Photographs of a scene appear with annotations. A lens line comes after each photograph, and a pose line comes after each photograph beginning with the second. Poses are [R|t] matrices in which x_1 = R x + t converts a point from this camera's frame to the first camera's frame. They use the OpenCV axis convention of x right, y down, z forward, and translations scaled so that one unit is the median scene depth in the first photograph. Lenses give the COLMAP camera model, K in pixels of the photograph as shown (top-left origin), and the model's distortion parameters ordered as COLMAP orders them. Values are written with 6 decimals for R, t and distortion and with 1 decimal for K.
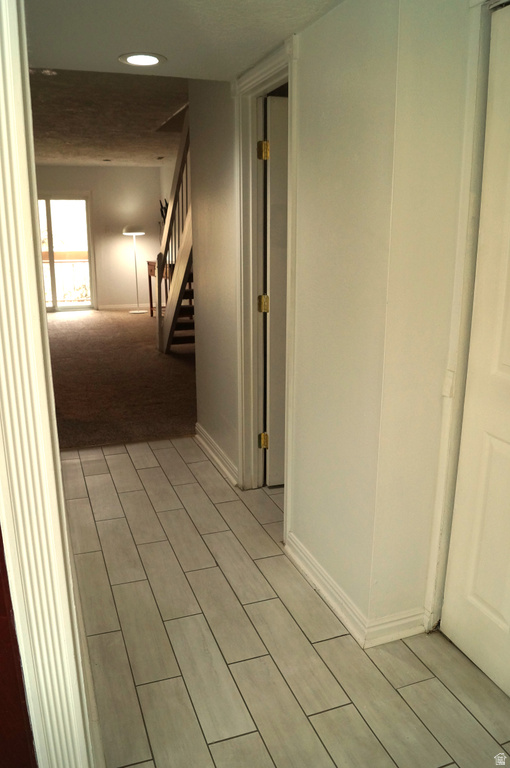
lens RADIAL K [[610.0, 0, 255.9], [0, 610.0, 387.2], [0, 0, 1]] dist [-0.047342, -0.010742]
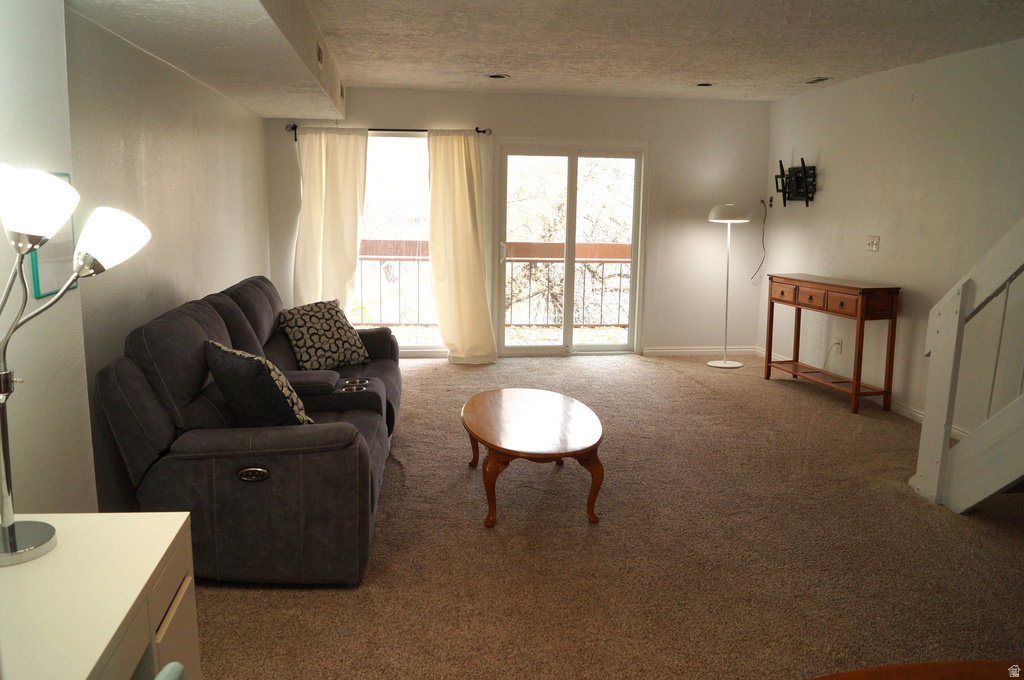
lens RADIAL K [[813.4, 0, 515.4], [0, 813.4, 335.6], [0, 0, 1]] dist [-0.047342, -0.010742]
pose [[0.986839, 0.050508, -0.153614, -0.268944], [-0.063262, 0.994841, -0.079303, -0.081518], [0.148816, 0.087977, 0.984944, 0.268414]]
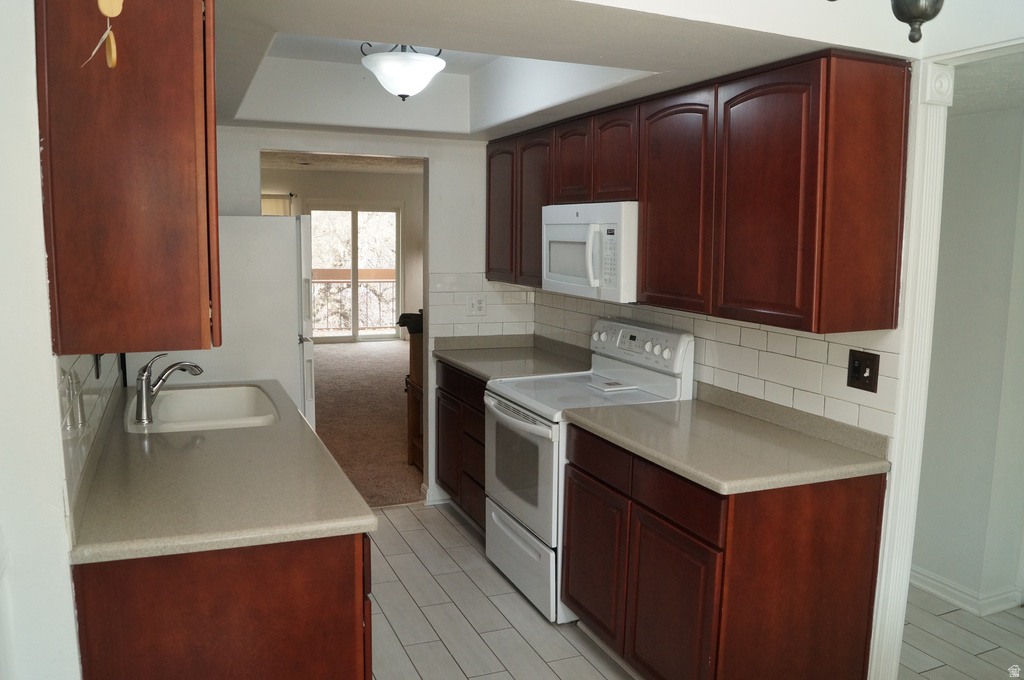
lens RADIAL K [[813.4, 0, 508.2], [0, 813.4, 334.6], [0, 0, 1]] dist [-0.047342, -0.010742]
pose [[0.995557, 0.004702, 0.094044, -0.231030], [0.009853, 0.988068, -0.153705, 0.039620], [-0.093645, 0.153949, 0.983631, -0.116034]]
